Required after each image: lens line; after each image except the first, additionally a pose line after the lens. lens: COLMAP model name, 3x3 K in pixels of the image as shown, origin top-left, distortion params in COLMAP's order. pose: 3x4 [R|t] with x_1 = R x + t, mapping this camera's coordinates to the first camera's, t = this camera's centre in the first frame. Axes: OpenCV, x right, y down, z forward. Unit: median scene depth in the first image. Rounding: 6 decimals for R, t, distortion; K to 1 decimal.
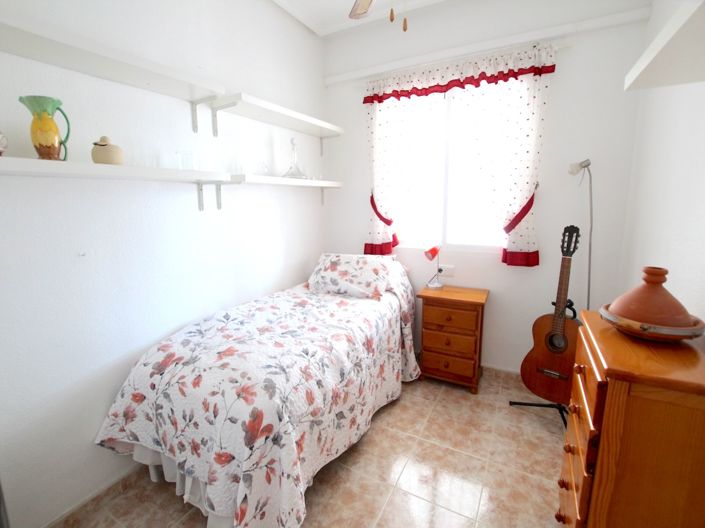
lens RADIAL K [[327.0, 0, 356.2], [0, 327.0, 263.0], [0, 0, 1]] dist [-0.032524, 0.003761]
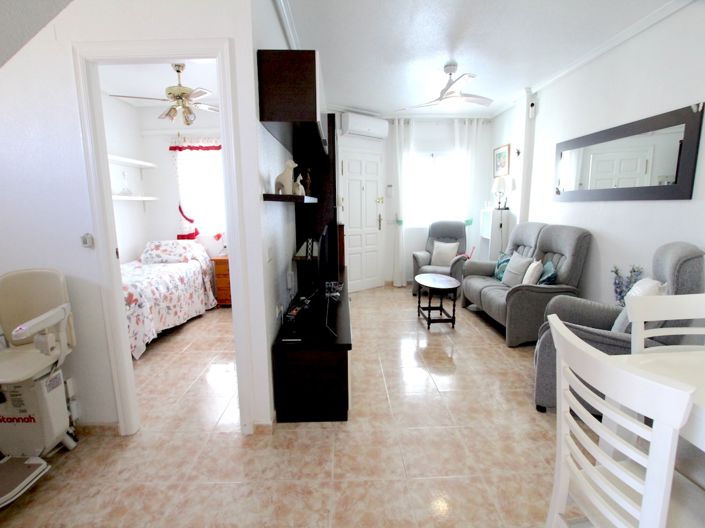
lens RADIAL K [[327.0, 0, 351.8], [0, 327.0, 258.4], [0, 0, 1]] dist [-0.032524, 0.003761]
pose [[0.875415, -0.076970, 0.477204, 0.010296], [0.094059, 0.995495, -0.011981, 0.188927], [-0.474132, 0.055374, 0.878711, -0.980089]]
